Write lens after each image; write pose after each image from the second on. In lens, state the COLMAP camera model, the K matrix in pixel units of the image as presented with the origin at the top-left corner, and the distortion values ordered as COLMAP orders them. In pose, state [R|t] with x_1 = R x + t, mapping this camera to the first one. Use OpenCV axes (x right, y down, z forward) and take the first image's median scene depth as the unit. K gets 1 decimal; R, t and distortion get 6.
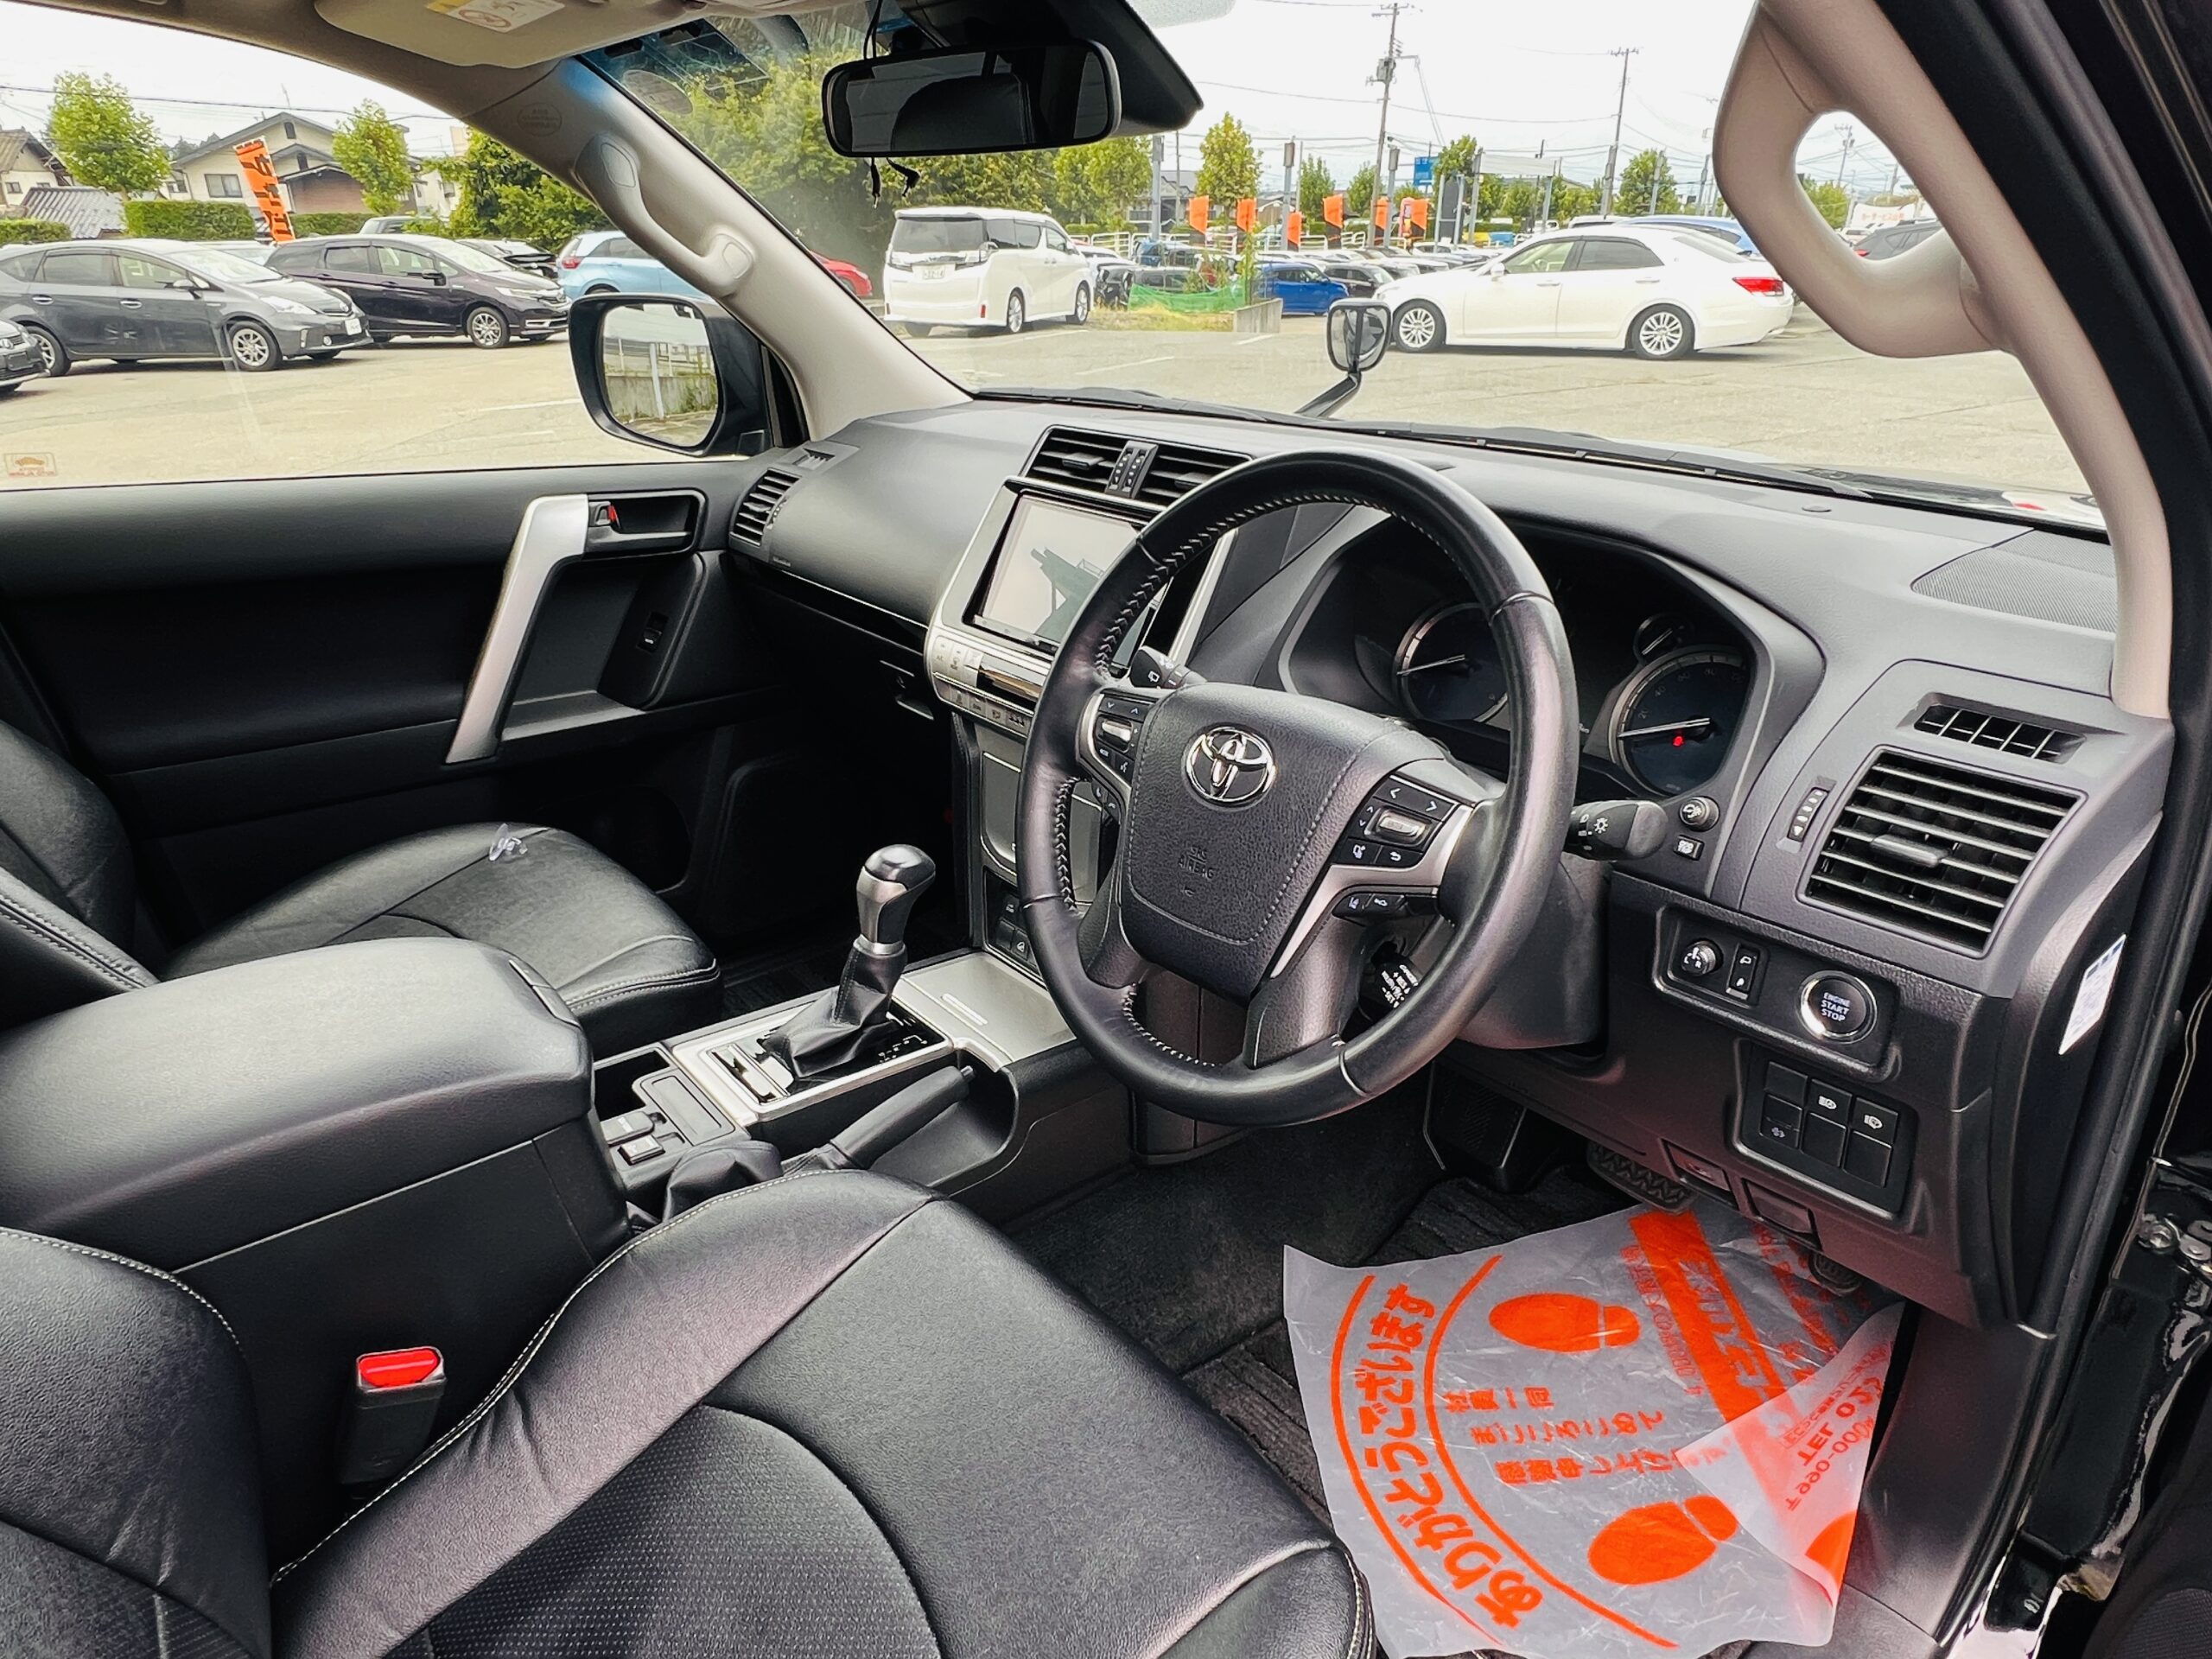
lens RADIAL K [[1342.2, 0, 1094.5], [0, 1342.2, 871.6], [0, 0, 1]] dist [-0.013283, 0.005517]
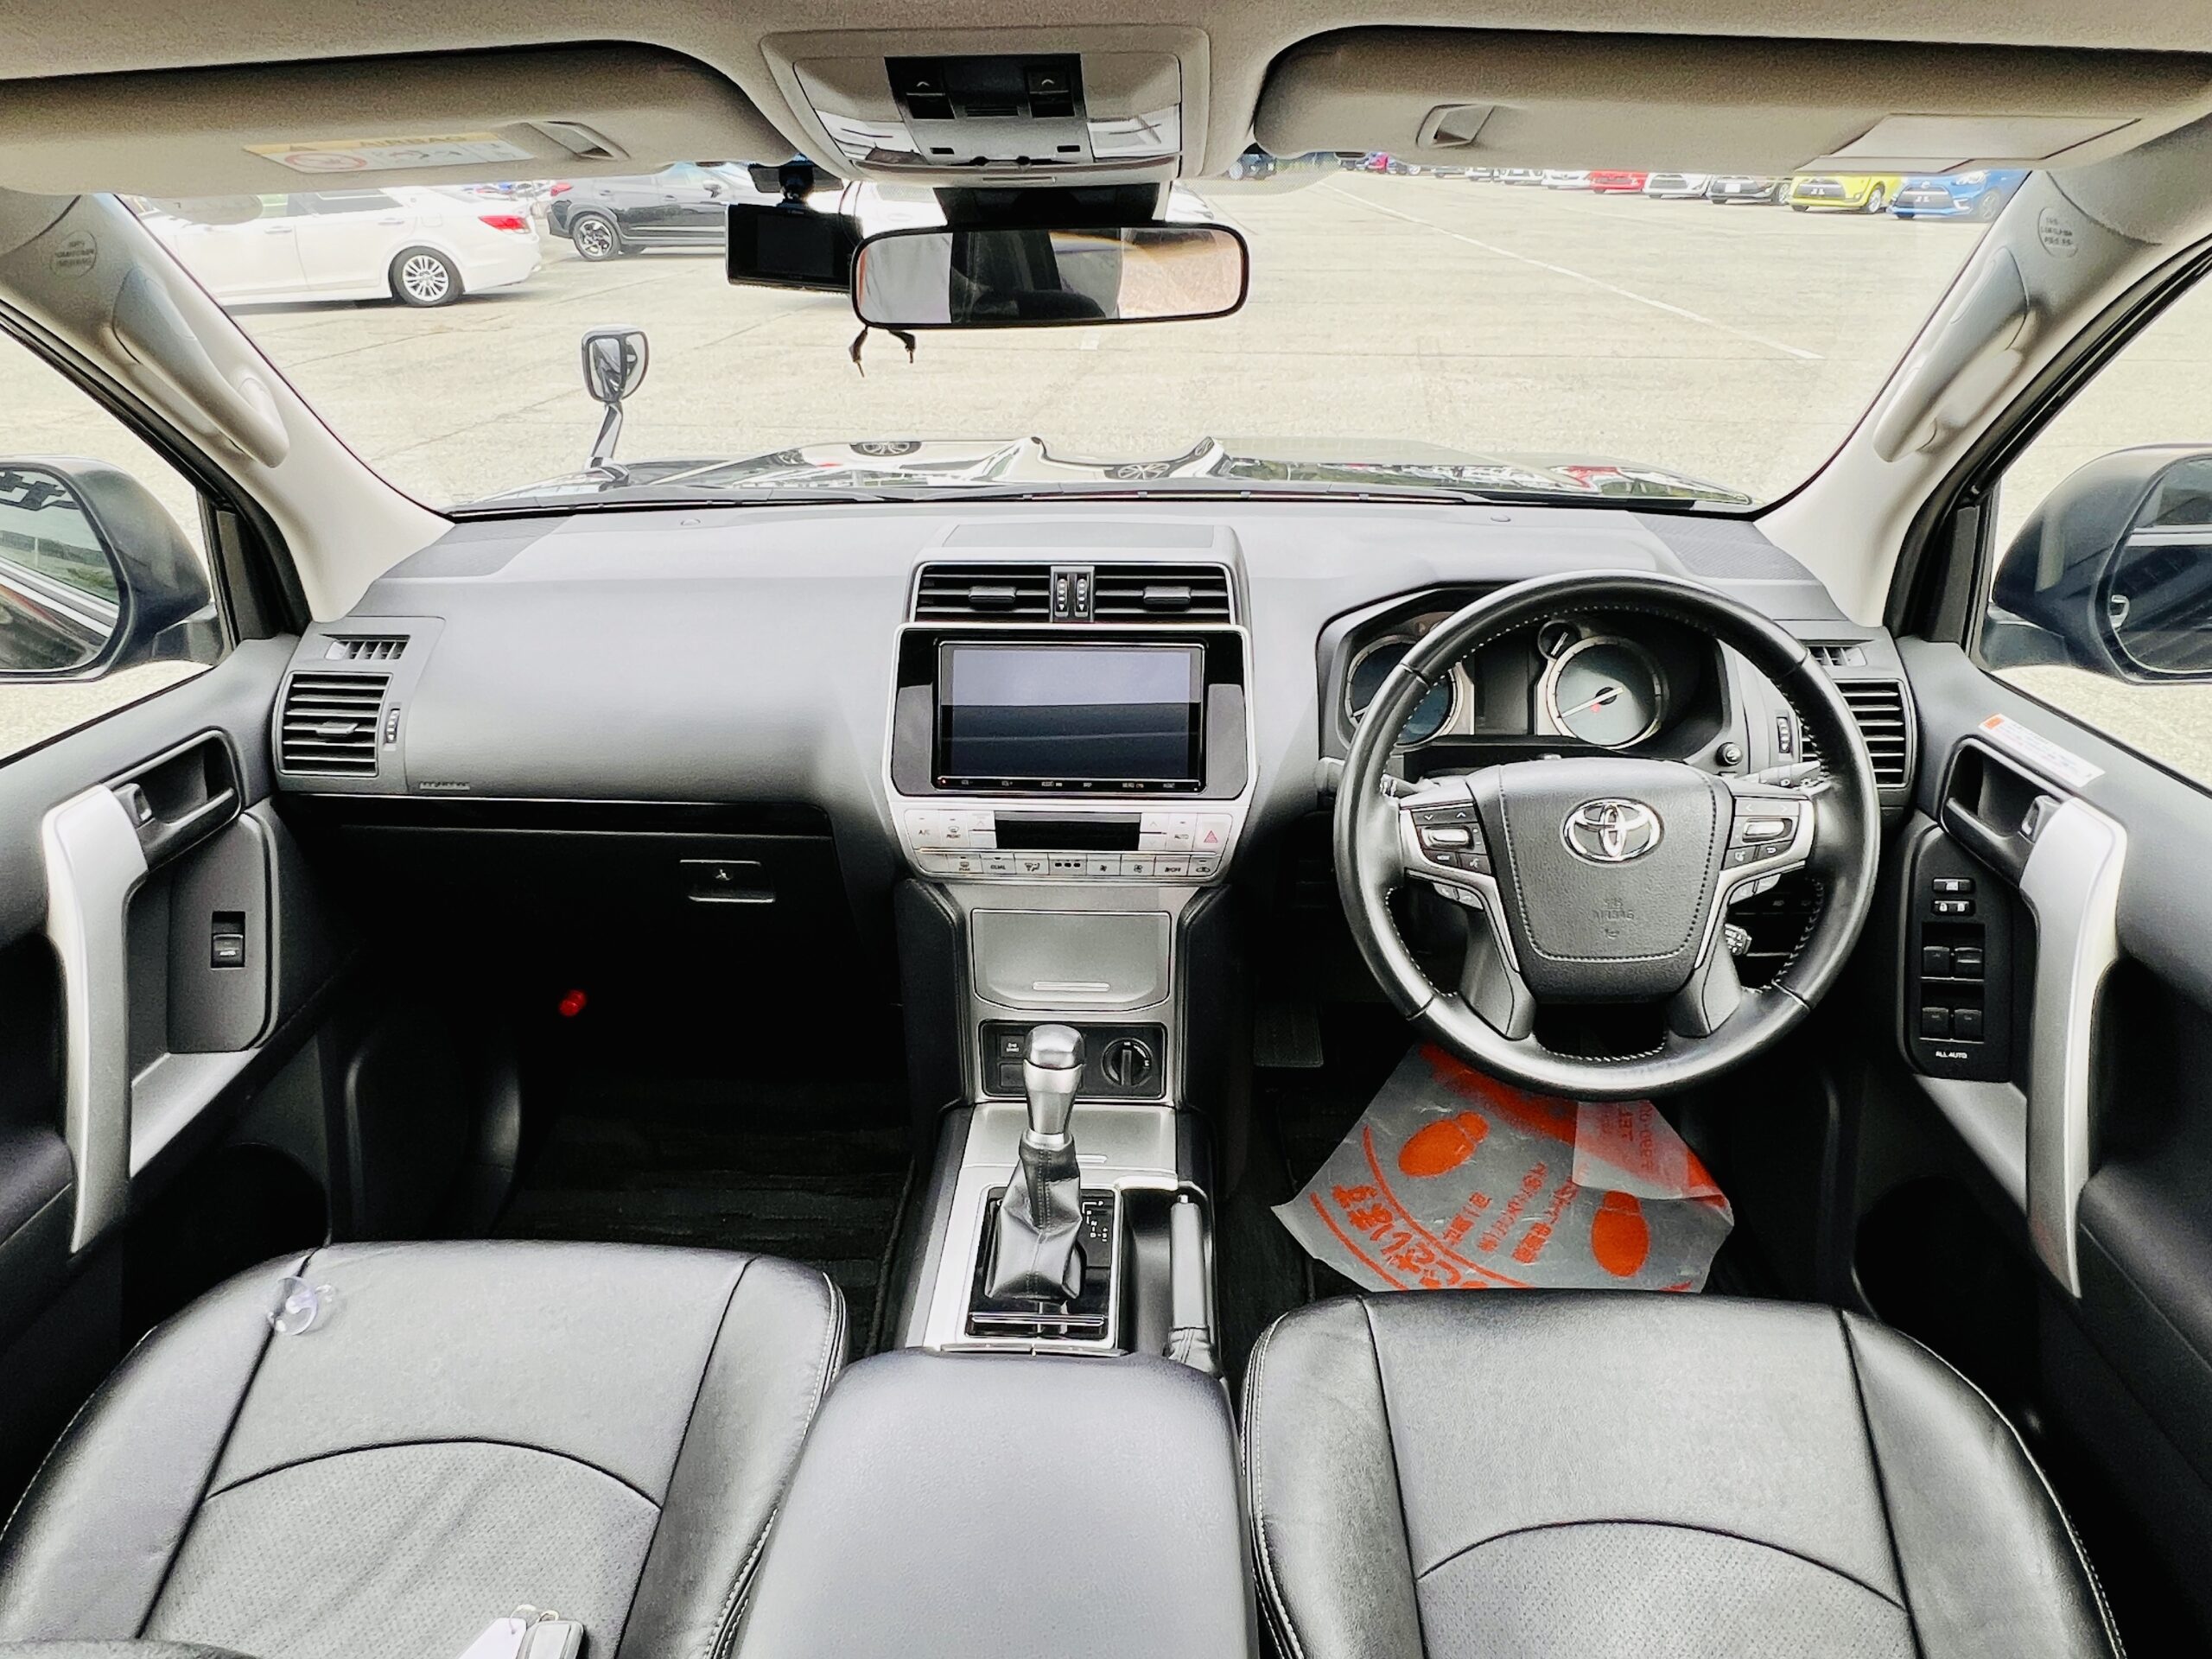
lens RADIAL K [[1342.2, 0, 1052.4], [0, 1342.2, 881.0], [0, 0, 1]] dist [-0.013283, 0.005517]
pose [[0.667447, -0.359646, 0.652050, -0.722804], [0.324602, 0.928584, 0.179905, -0.286052], [-0.670185, 0.091579, 0.736523, 0.283297]]
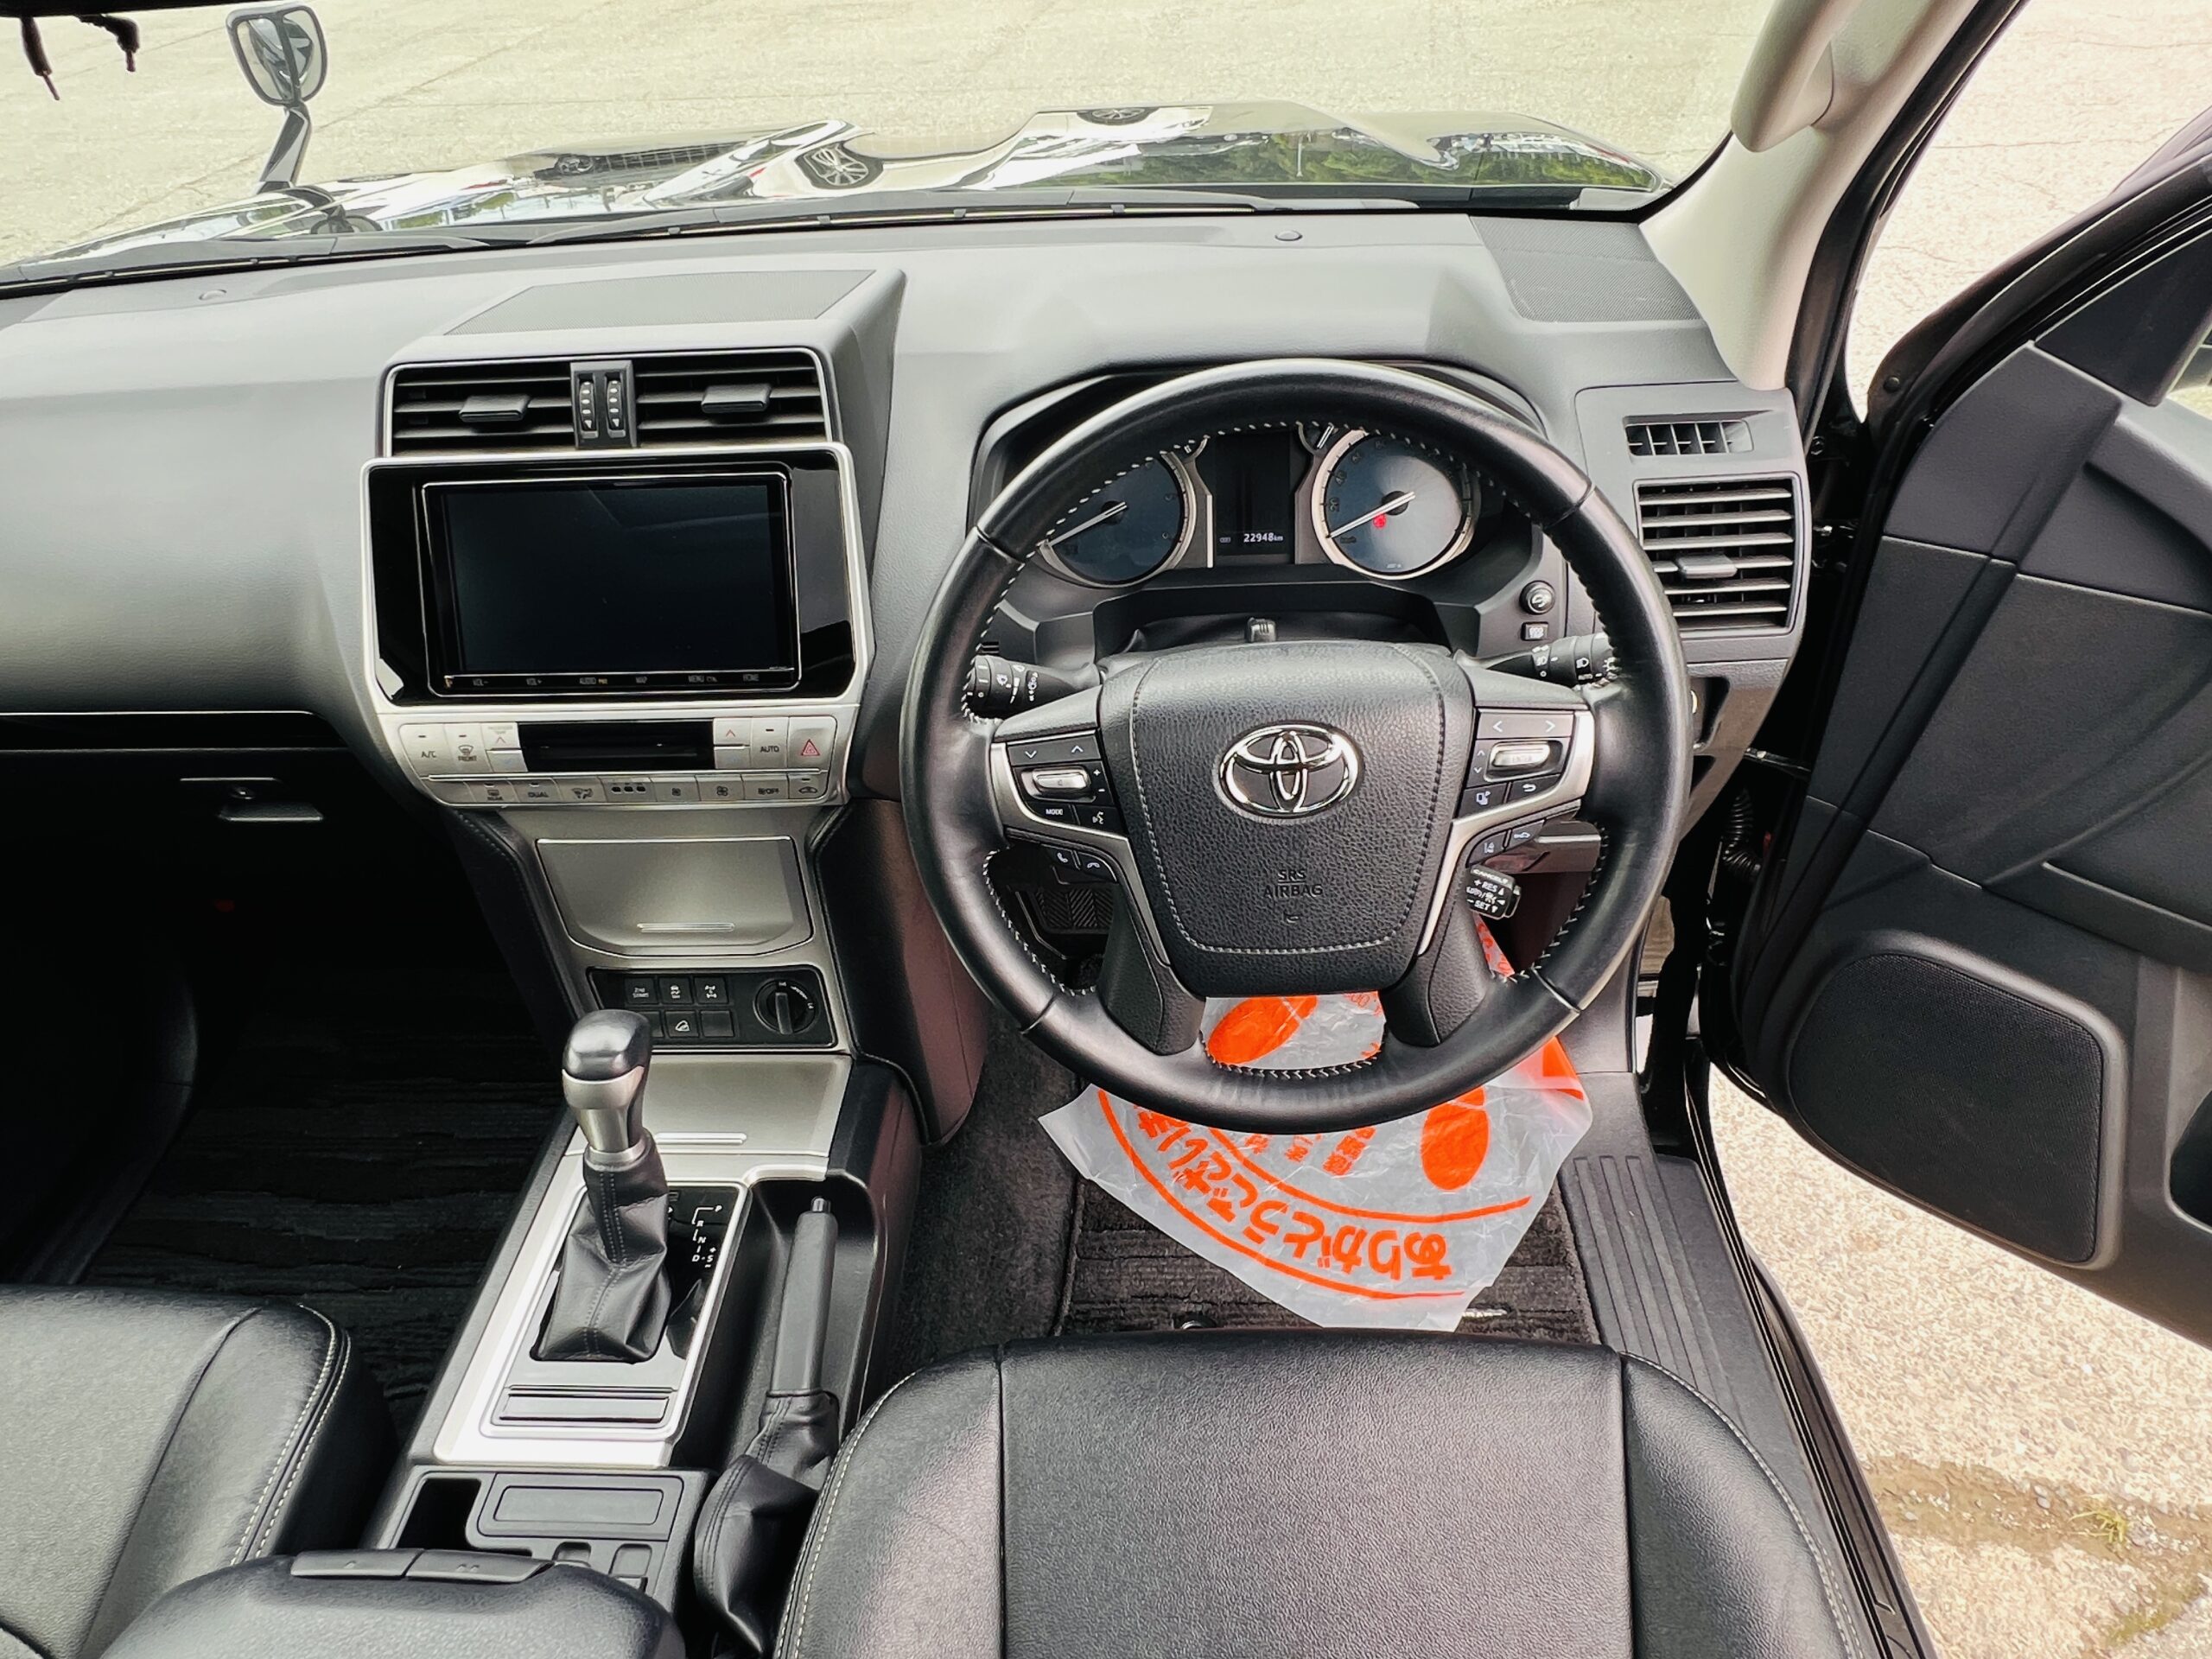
lens RADIAL K [[1342.2, 0, 1054.9], [0, 1342.2, 865.1], [0, 0, 1]] dist [-0.013283, 0.005517]
pose [[0.662912, -0.511279, 0.546939, -0.328688], [0.365990, 0.858583, 0.359008, -0.257072], [-0.653146, -0.037816, 0.756287, 0.296383]]
